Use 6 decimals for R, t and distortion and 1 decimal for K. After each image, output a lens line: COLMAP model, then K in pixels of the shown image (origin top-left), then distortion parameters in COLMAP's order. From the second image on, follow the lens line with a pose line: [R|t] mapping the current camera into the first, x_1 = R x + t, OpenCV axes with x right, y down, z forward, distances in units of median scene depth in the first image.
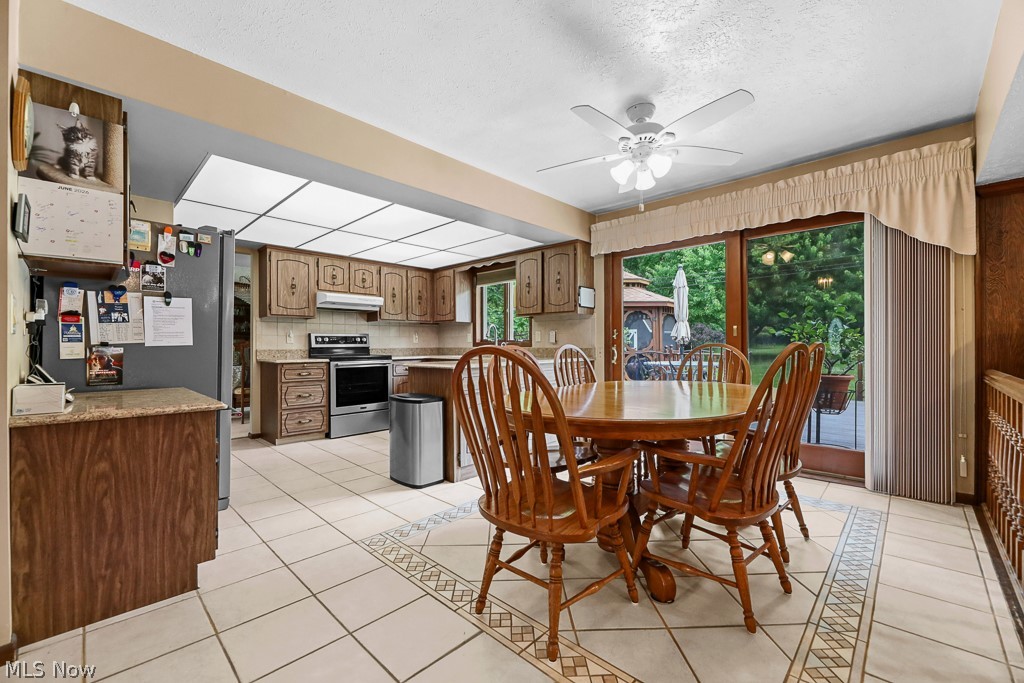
lens RADIAL K [[423.8, 0, 509.8], [0, 423.8, 348.0], [0, 0, 1]] dist [-0.003205, -0.000543]
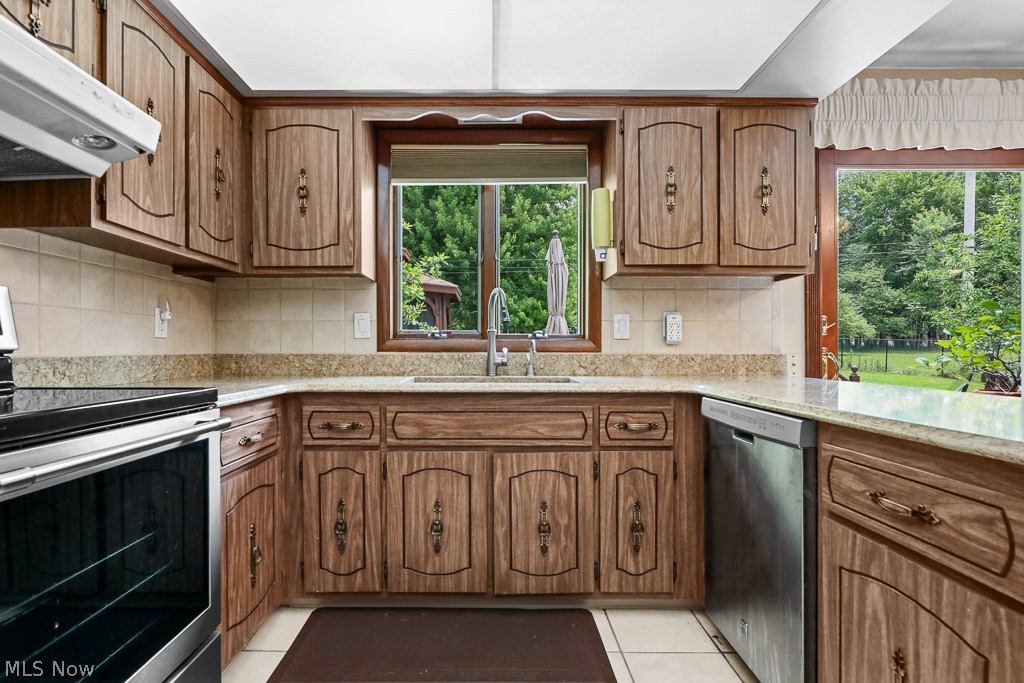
lens RADIAL K [[528.0, 0, 495.7], [0, 528.0, 353.0], [0, 0, 1]] dist [-0.003241, -0.000104]
pose [[0.717499, 0.001501, 0.696558, -0.368451], [0.001571, 0.999992, -0.003772, 0.000449], [-0.696558, 0.003800, 0.717491, 0.708583]]
